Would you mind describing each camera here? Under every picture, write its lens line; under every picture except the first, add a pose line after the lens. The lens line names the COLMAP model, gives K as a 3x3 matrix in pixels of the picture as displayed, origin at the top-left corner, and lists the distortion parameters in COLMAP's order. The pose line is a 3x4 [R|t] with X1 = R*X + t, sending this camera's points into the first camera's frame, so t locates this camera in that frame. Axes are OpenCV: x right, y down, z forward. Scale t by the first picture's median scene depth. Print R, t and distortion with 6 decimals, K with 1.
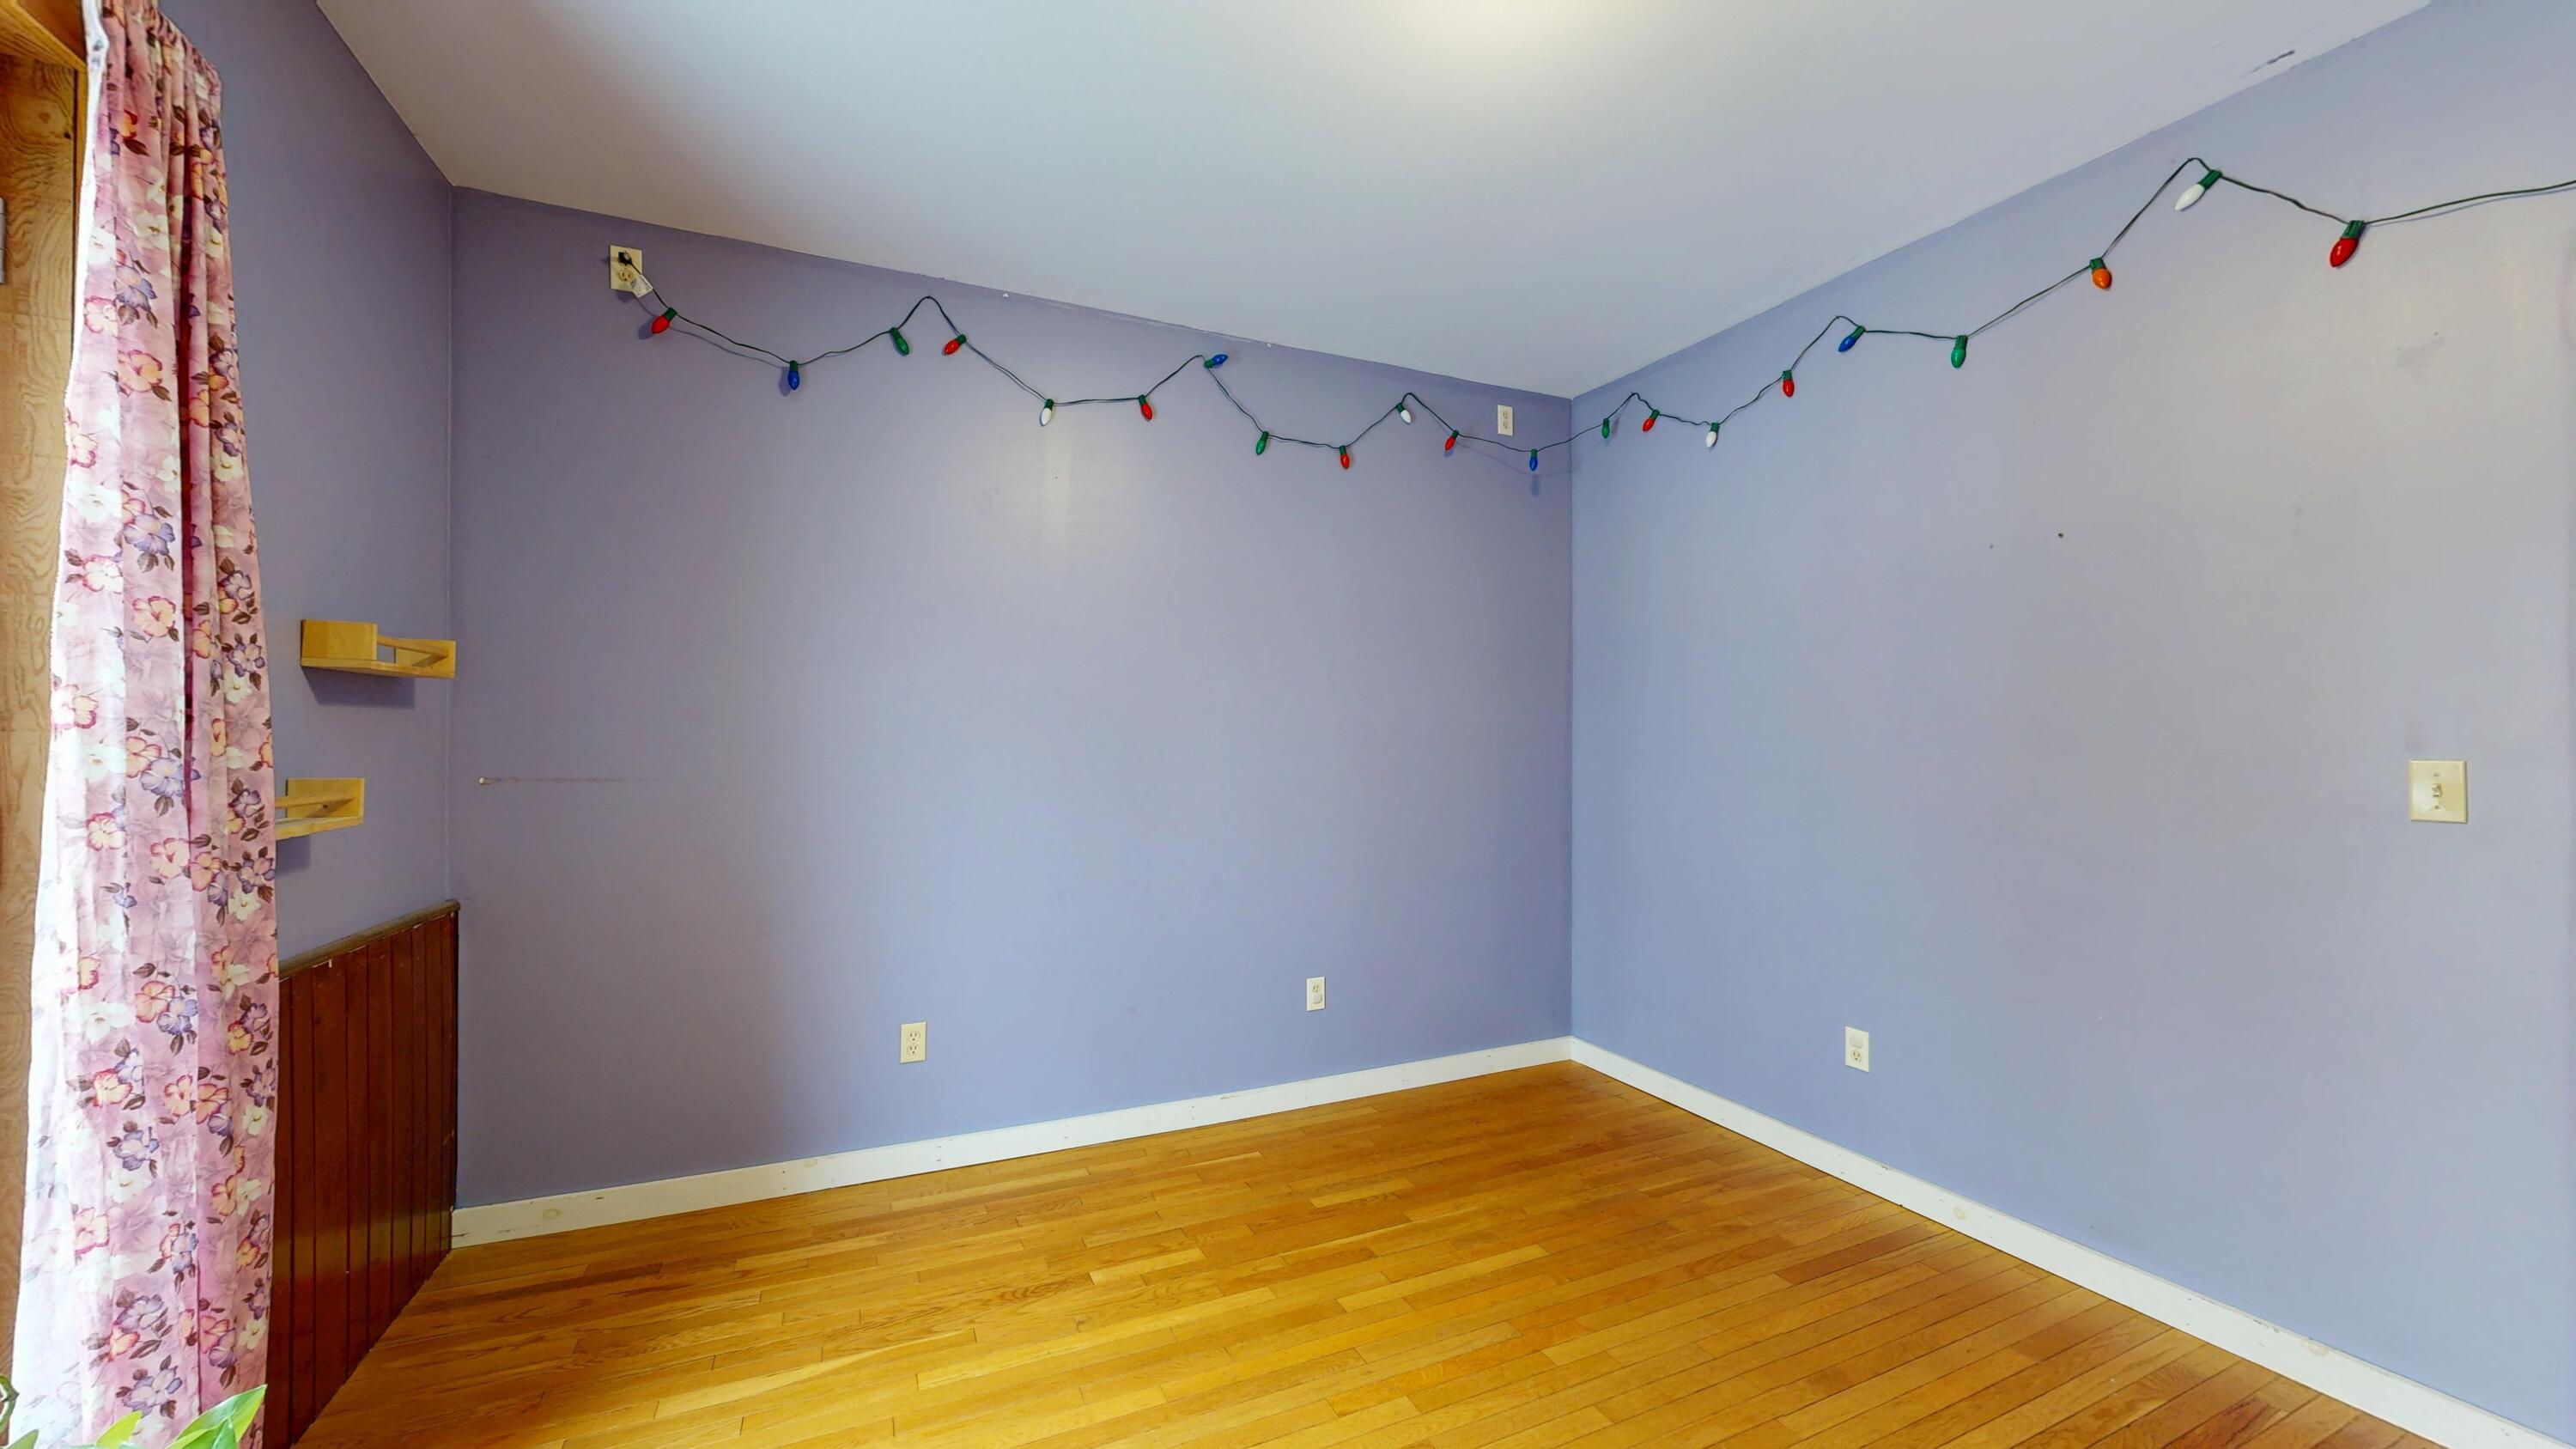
lens RADIAL K [[944.1, 0, 1288.0], [0, 944.1, 724.5], [0, 0, 1]] dist [-0.000380, 0.000011]
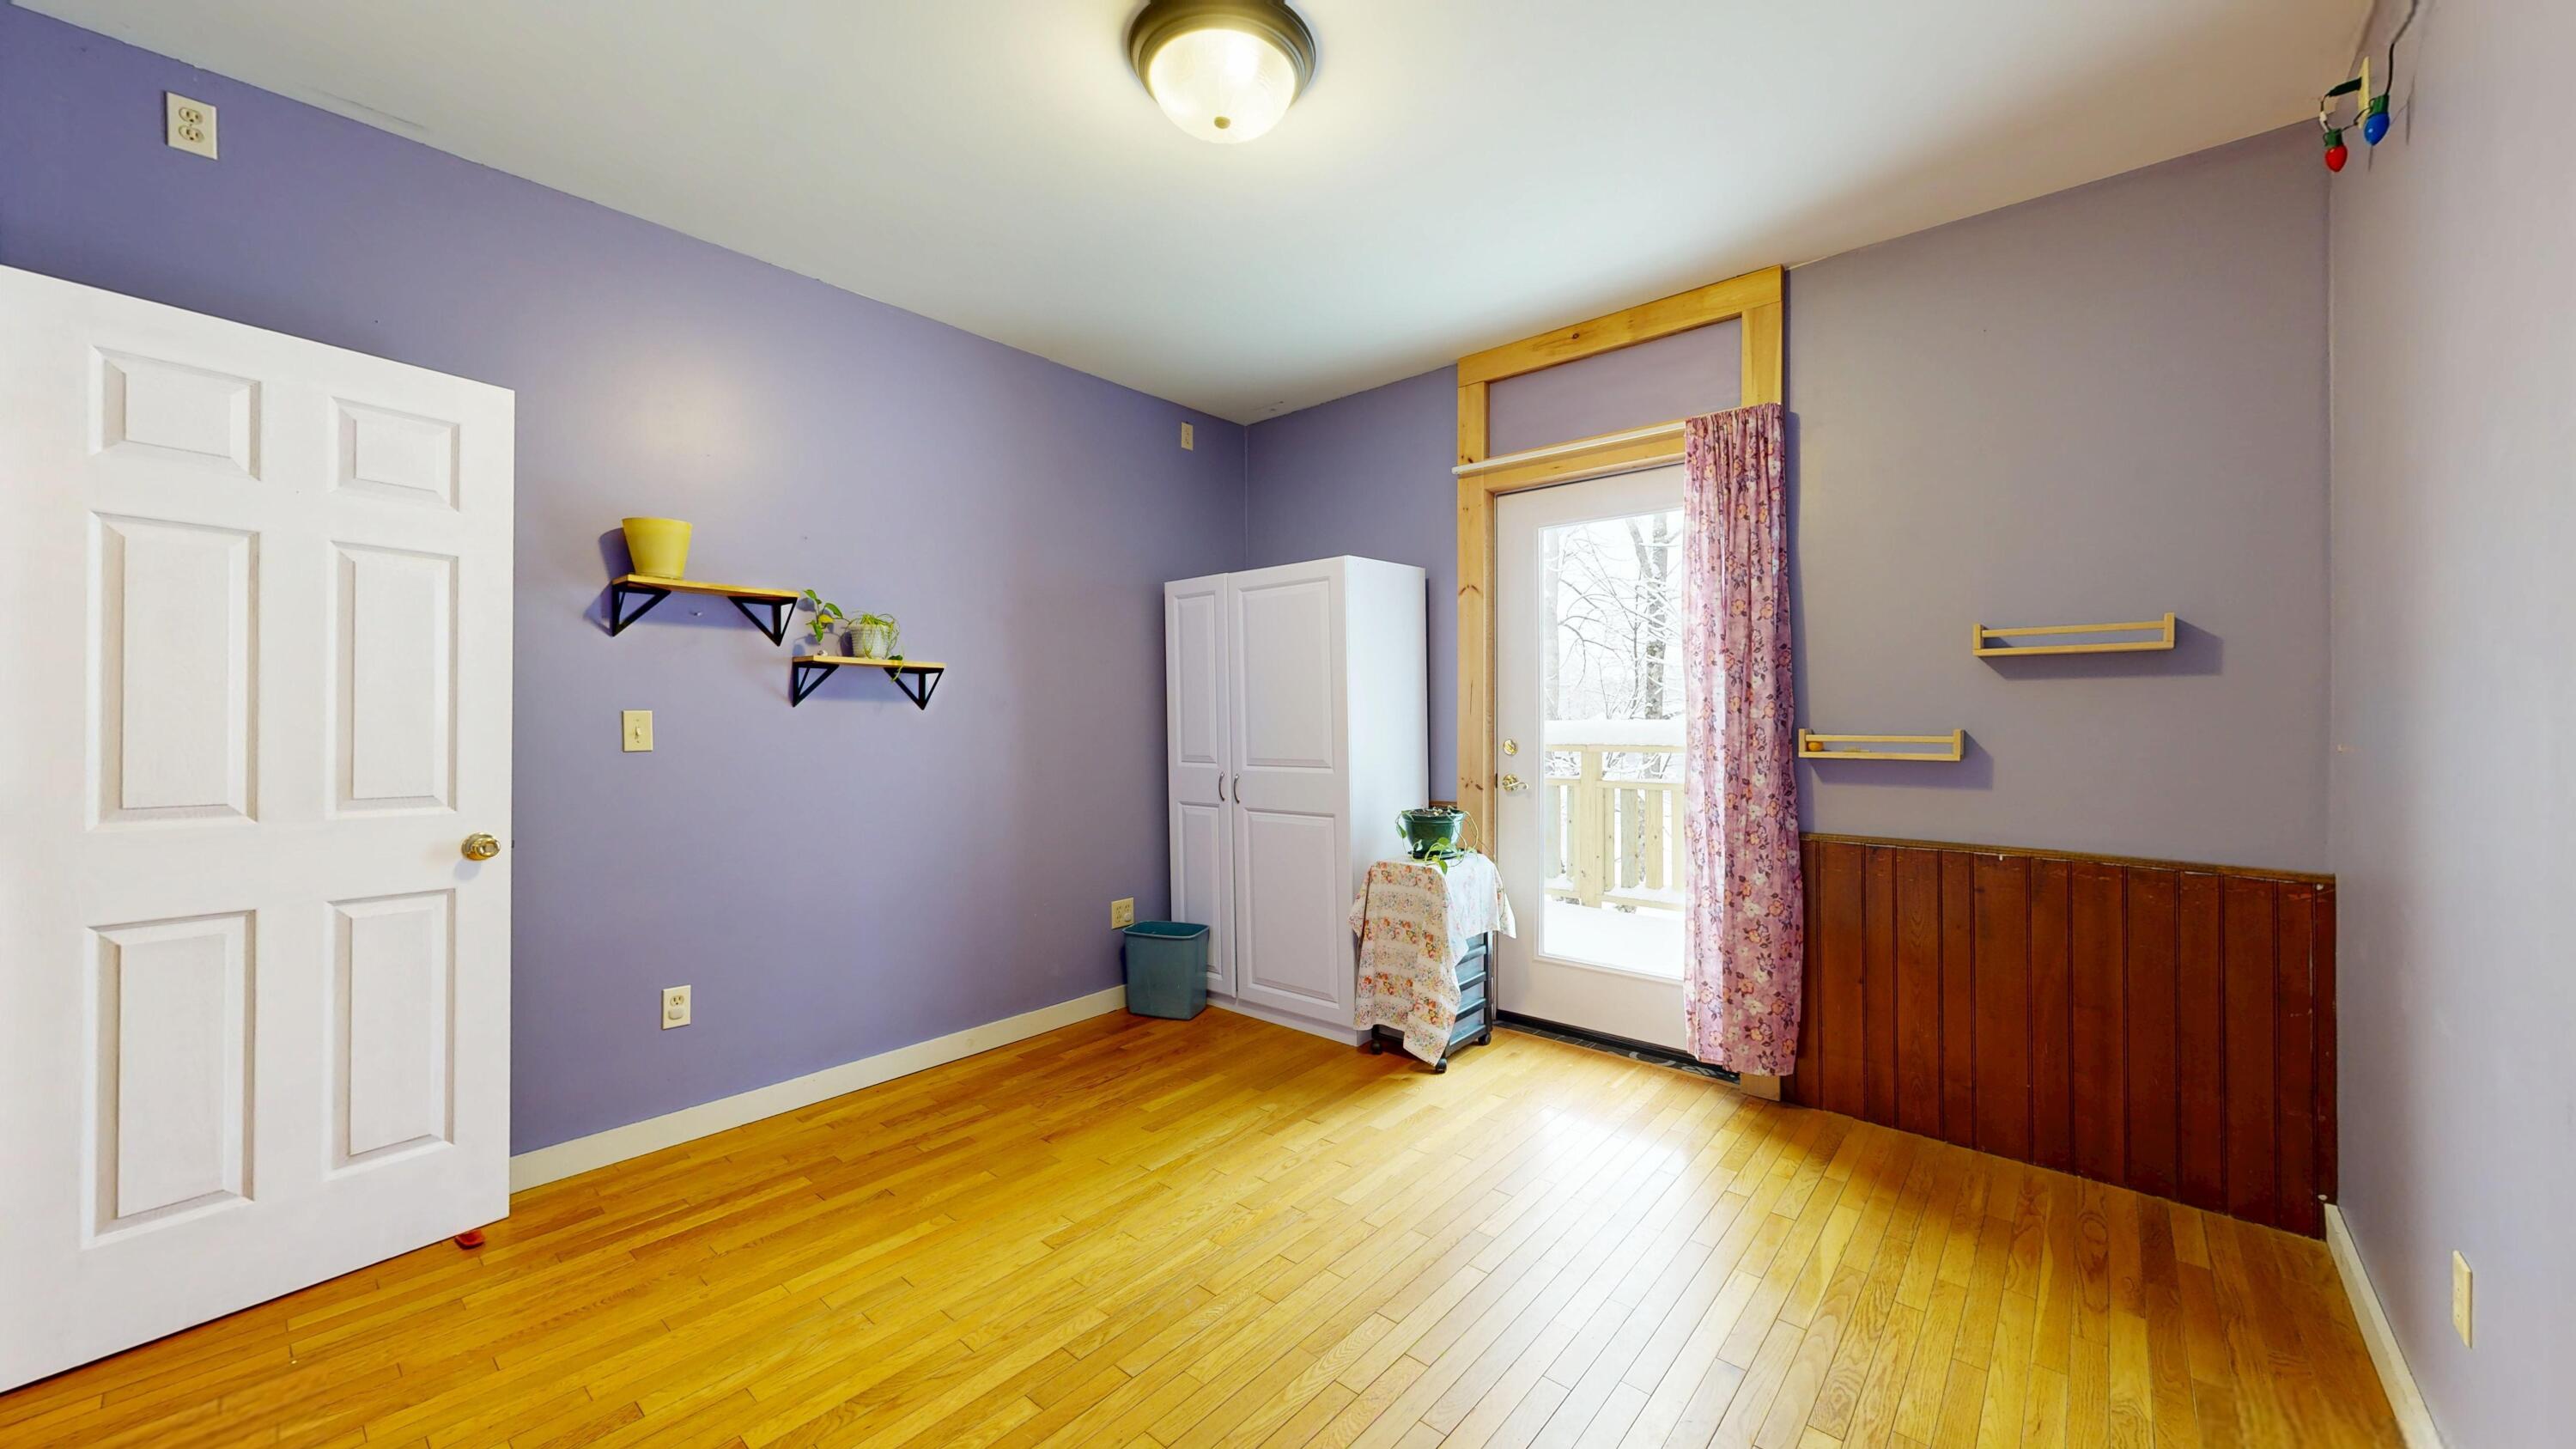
lens RADIAL K [[944.1, 0, 1288.0], [0, 944.1, 724.5], [0, 0, 1]] dist [-0.000380, 0.000011]
pose [[-0.912343, -0.001644, -0.409424, 0.439642], [0.001575, 0.999970, -0.007524, 0.041838], [0.409424, -0.007509, -0.912313, 1.399158]]
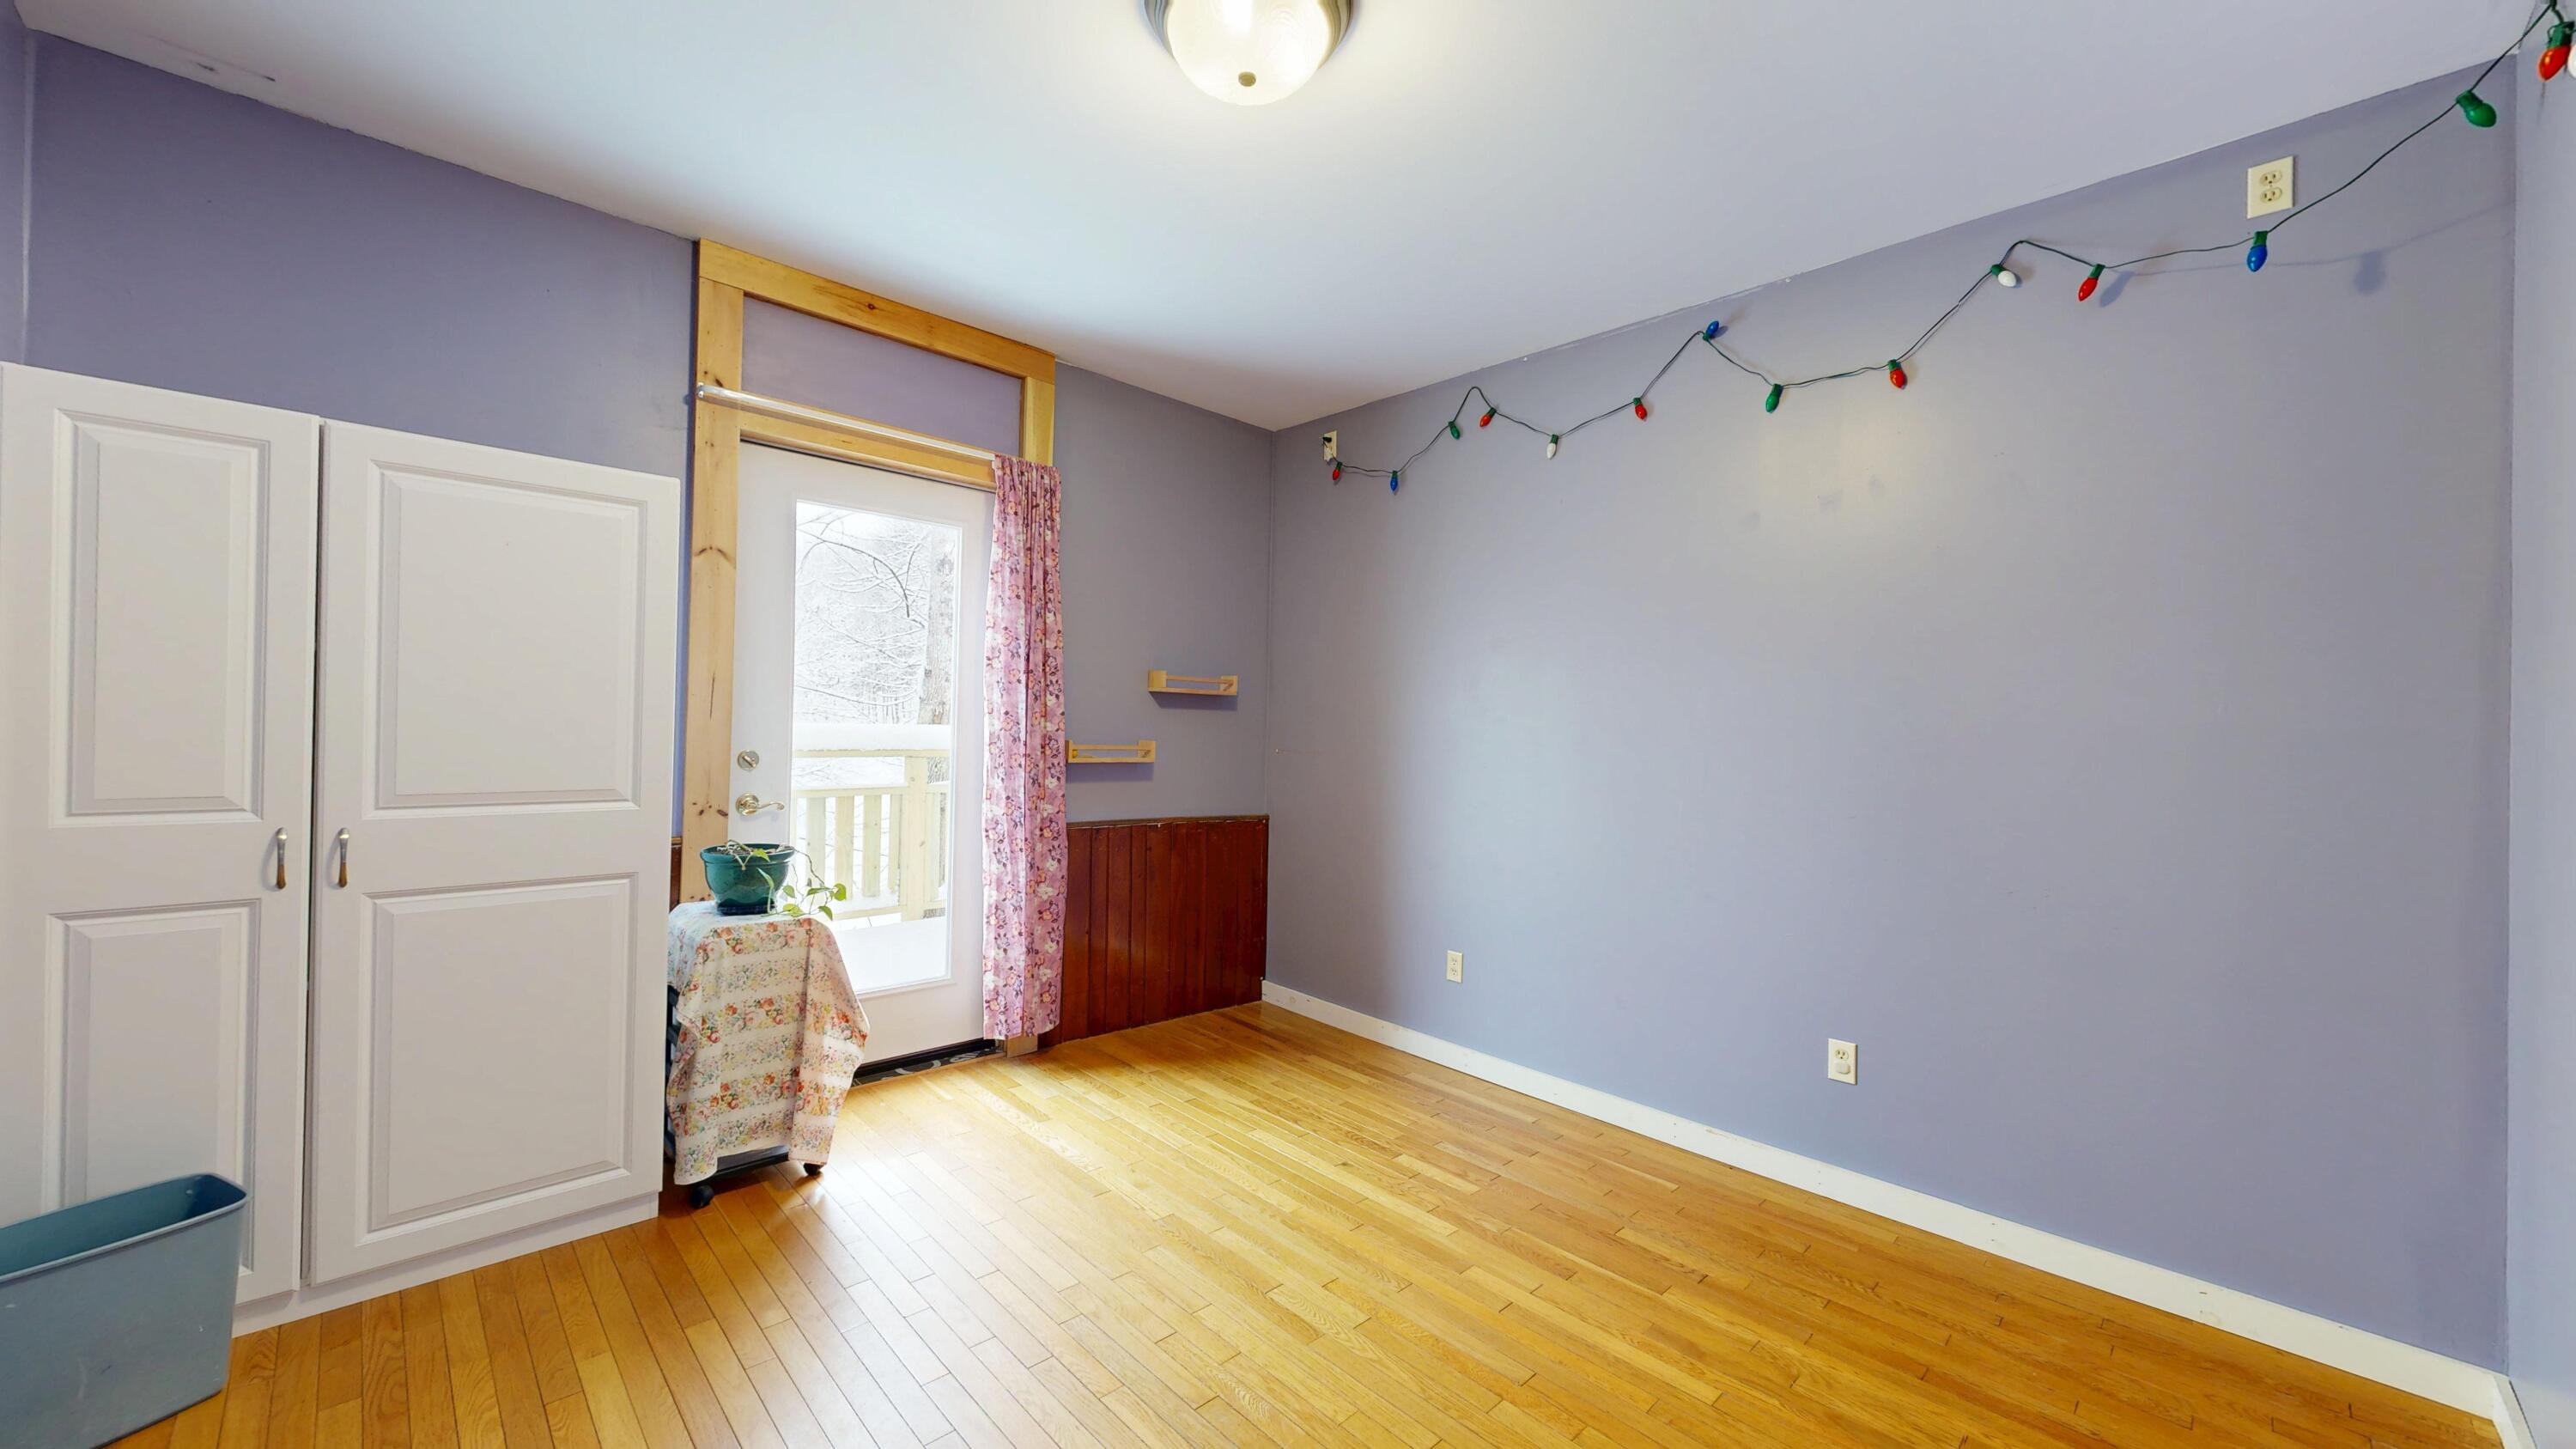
lens RADIAL K [[944.1, 0, 1288.0], [0, 944.1, 724.5], [0, 0, 1]] dist [-0.000380, 0.000011]
pose [[0.334180, 0.000076, -0.942509, 0.870428], [-0.015564, 0.999864, -0.005437, 0.018041], [0.942381, 0.016486, 0.334136, 0.403505]]
